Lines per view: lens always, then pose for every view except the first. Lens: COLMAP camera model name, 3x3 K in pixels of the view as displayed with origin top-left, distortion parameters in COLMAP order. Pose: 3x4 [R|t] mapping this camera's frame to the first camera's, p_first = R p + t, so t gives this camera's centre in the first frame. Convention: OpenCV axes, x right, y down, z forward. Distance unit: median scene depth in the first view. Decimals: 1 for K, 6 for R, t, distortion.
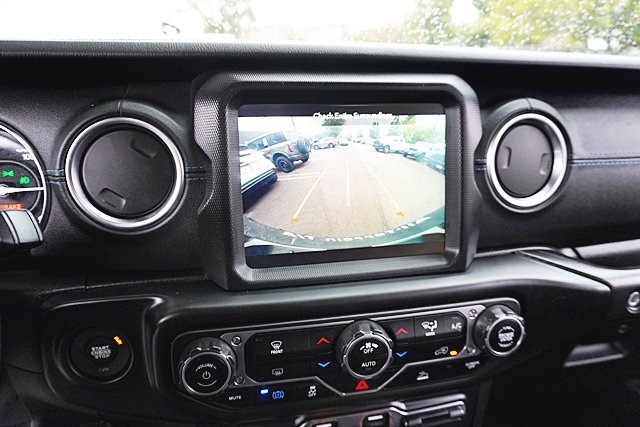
lens RADIAL K [[430.1, 0, 320.0], [0, 430.1, 213.5], [0, 0, 1]] dist [-0.047110, 0.035240]
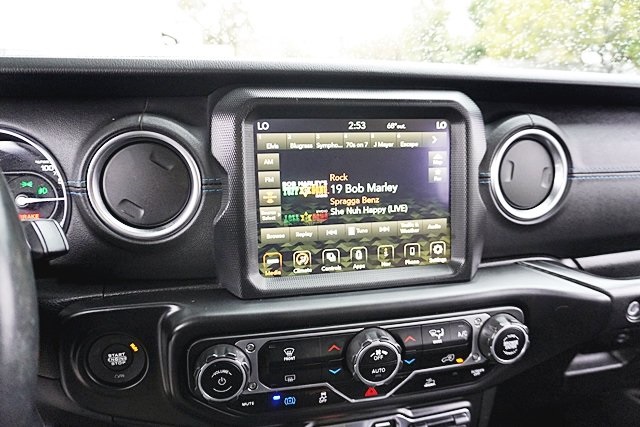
lens RADIAL K [[430.1, 0, 320.0], [0, 430.1, 213.5], [0, 0, 1]] dist [-0.047110, 0.035240]
pose [[0.999962, 0.004427, 0.007558, -0.034492], [-0.004249, 0.999717, -0.023386, -0.002009], [-0.007659, 0.023353, 0.999698, -0.035112]]
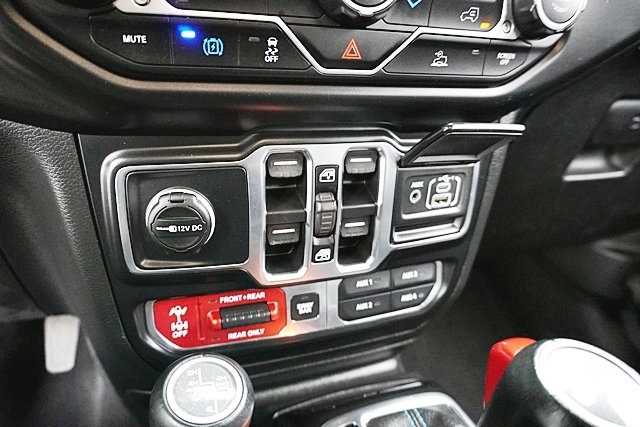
lens RADIAL K [[430.1, 0, 320.0], [0, 430.1, 213.5], [0, 0, 1]] dist [-0.047110, 0.035240]
pose [[0.989529, -0.009249, 0.144036, -0.038213], [-0.003018, 0.996400, 0.084721, 0.583818], [-0.144301, -0.084269, 0.985939, 0.376791]]
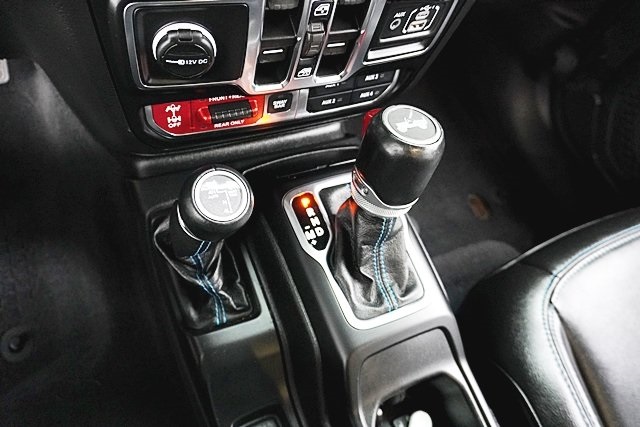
lens RADIAL K [[457.5, 0, 320.0], [0, 457.5, 213.5], [0, 0, 1]] dist [-0.035384, -0.000308]
pose [[0.954018, -0.059642, 0.293755, -0.187584], [-0.167590, 0.706390, 0.687697, 0.271487], [-0.248521, -0.705306, 0.663913, 0.306691]]
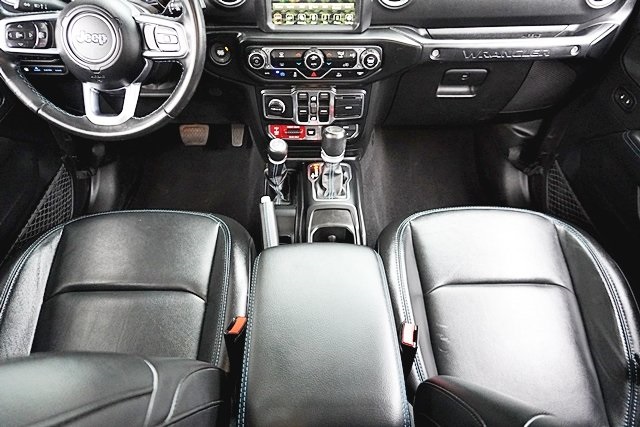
lens RADIAL K [[430.1, 0, 320.0], [0, 430.1, 213.5], [0, 0, 1]] dist [-0.047110, 0.035240]
pose [[0.982665, 0.134312, -0.127790, 0.597230], [-0.059731, 0.881912, 0.467615, -0.087125], [0.175506, -0.451875, 0.874646, -1.734290]]
